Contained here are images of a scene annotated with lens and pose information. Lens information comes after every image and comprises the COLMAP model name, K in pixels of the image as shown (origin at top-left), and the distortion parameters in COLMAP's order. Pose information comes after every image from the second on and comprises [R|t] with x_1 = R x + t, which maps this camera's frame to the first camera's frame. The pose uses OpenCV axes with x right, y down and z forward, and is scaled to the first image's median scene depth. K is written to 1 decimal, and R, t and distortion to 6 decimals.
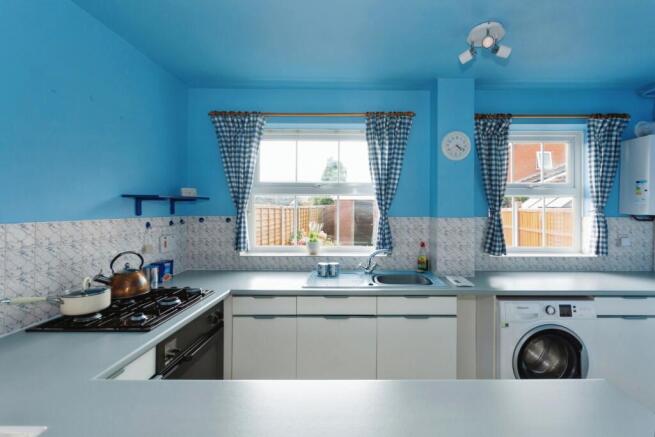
lens RADIAL K [[294.8, 0, 356.5], [0, 294.8, 208.7], [0, 0, 1]] dist [0.004890, 0.000238]
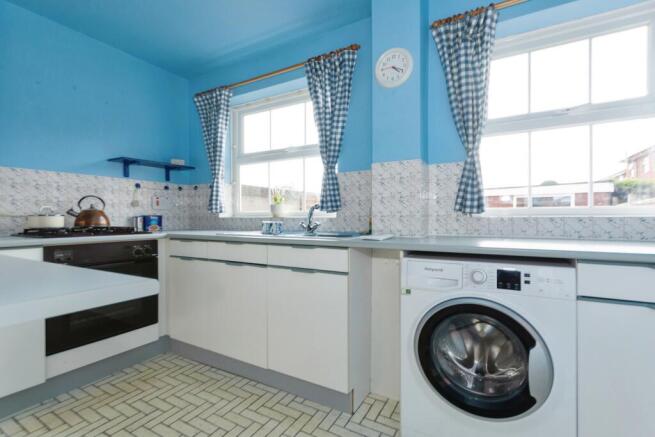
lens RADIAL K [[294.8, 0, 340.8], [0, 294.8, 220.5], [0, 0, 1]] dist [0.004890, 0.000238]
pose [[0.867940, -0.011922, -0.496525, 0.672573], [0.016112, 0.999862, 0.004157, 0.203349], [0.496407, -0.011608, 0.868012, 0.288002]]
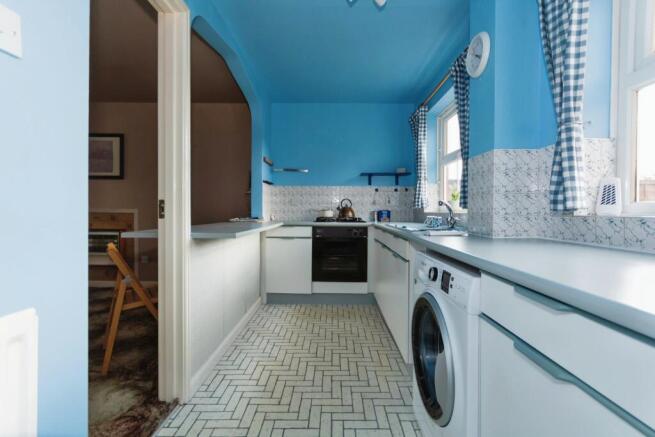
lens RADIAL K [[294.8, 0, 328.9], [0, 294.8, 216.3], [0, 0, 1]] dist [0.004890, 0.000238]
pose [[-0.000321, 0.002693, -0.999996, 1.119825], [-0.005850, 0.999979, 0.002695, 0.206017], [0.999983, 0.005851, -0.000305, 0.645727]]
